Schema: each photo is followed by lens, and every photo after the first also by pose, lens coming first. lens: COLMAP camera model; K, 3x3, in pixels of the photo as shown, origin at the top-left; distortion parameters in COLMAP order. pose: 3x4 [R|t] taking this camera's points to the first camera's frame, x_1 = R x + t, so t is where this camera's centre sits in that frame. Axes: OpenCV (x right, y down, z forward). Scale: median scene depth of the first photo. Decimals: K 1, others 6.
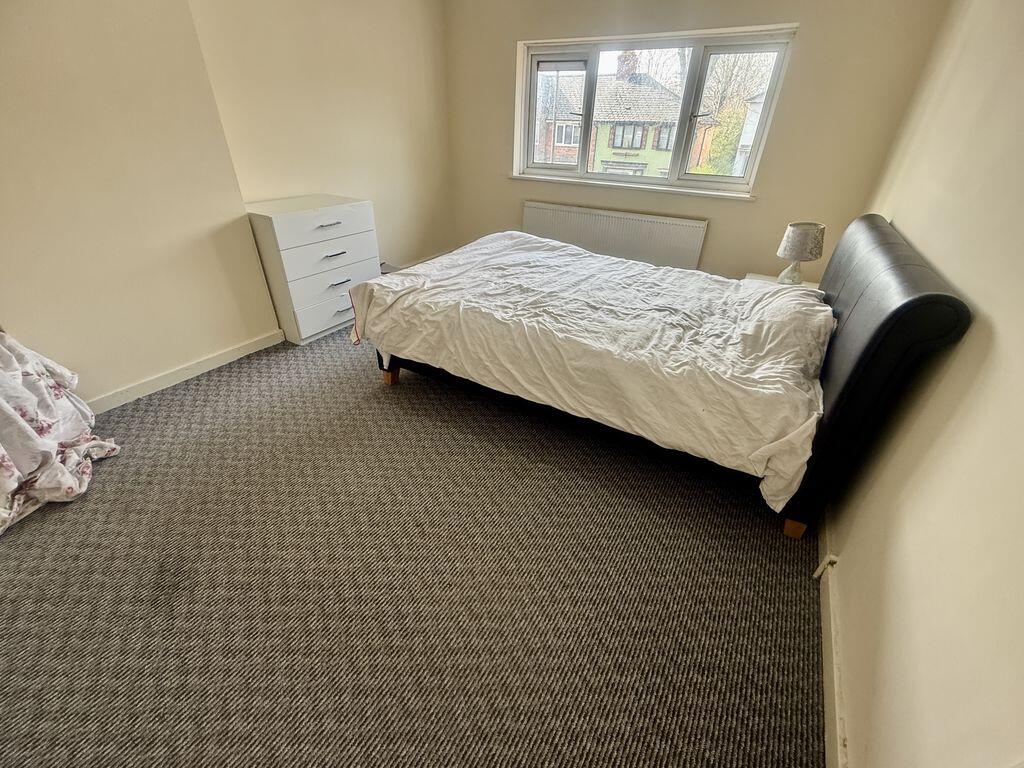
lens RADIAL K [[412.3, 0, 519.0], [0, 412.3, 382.9], [0, 0, 1]] dist [0.000963, -0.000629]
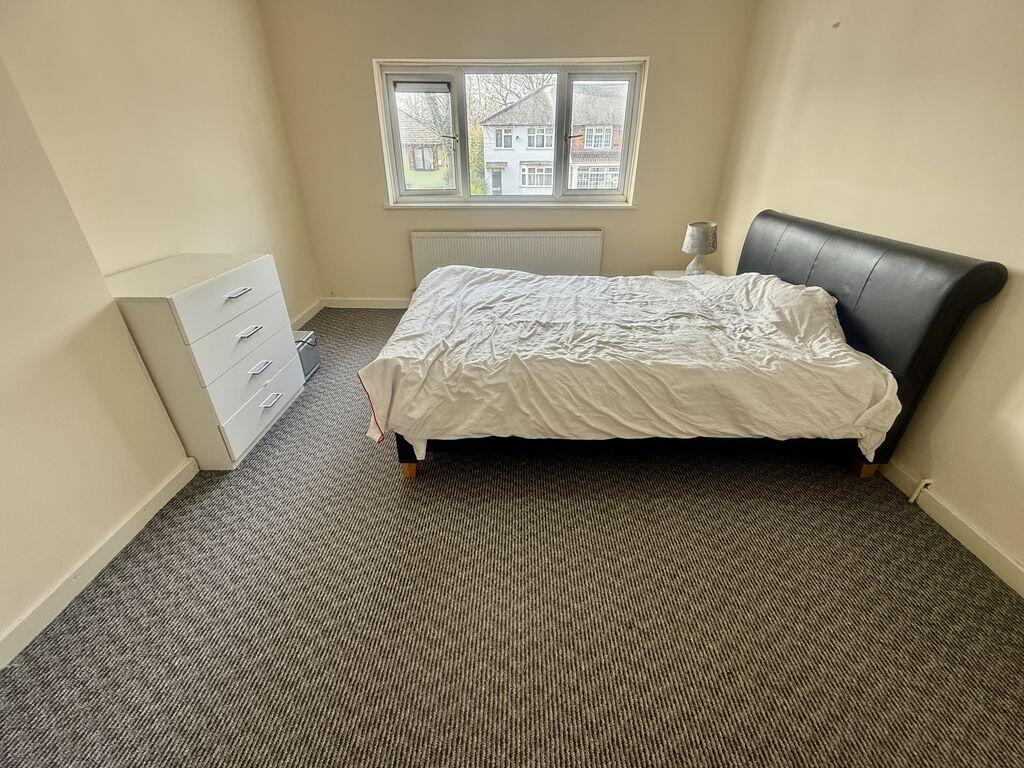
lens RADIAL K [[412.3, 0, 512.0], [0, 412.3, 384.9], [0, 0, 1]] dist [0.000963, -0.000629]
pose [[0.871830, -0.266092, 0.411227, -0.491822], [0.280989, 0.959383, 0.025070, -0.152113], [-0.401195, 0.093694, 0.911188, 0.224503]]
